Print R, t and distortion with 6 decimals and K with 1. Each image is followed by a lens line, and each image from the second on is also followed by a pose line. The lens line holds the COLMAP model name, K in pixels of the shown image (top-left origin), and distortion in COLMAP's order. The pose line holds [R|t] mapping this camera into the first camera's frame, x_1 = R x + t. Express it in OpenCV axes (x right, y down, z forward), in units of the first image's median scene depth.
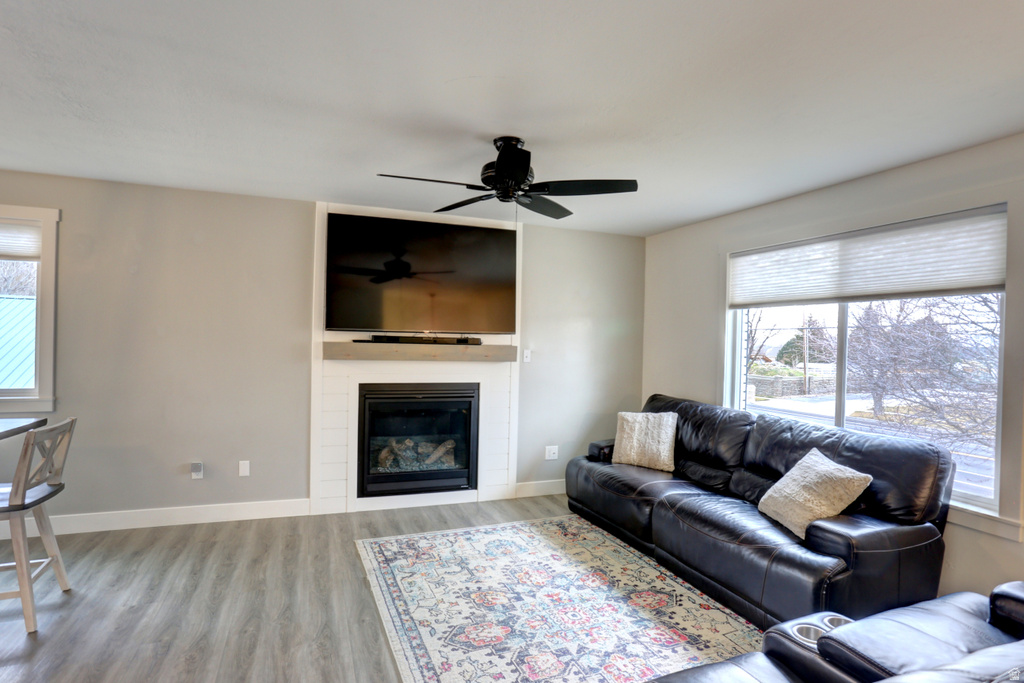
lens RADIAL K [[523.6, 0, 510.9], [0, 523.6, 346.9], [0, 0, 1]] dist [-0.034670, 0.010287]
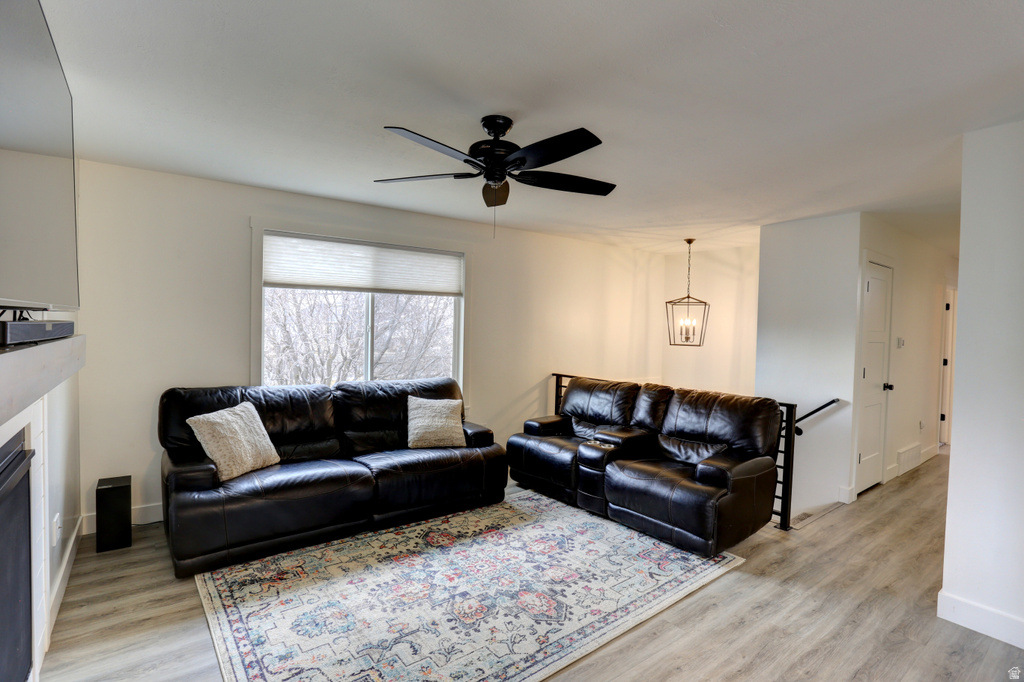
lens RADIAL K [[491.4, 0, 508.4], [0, 491.4, 347.9], [0, 0, 1]] dist [-0.041726, 0.002487]
pose [[-0.263055, -0.068134, 0.962372, -0.793826], [-0.015453, 0.997673, 0.066410, -0.034525], [-0.964657, 0.002598, -0.263495, 1.080168]]
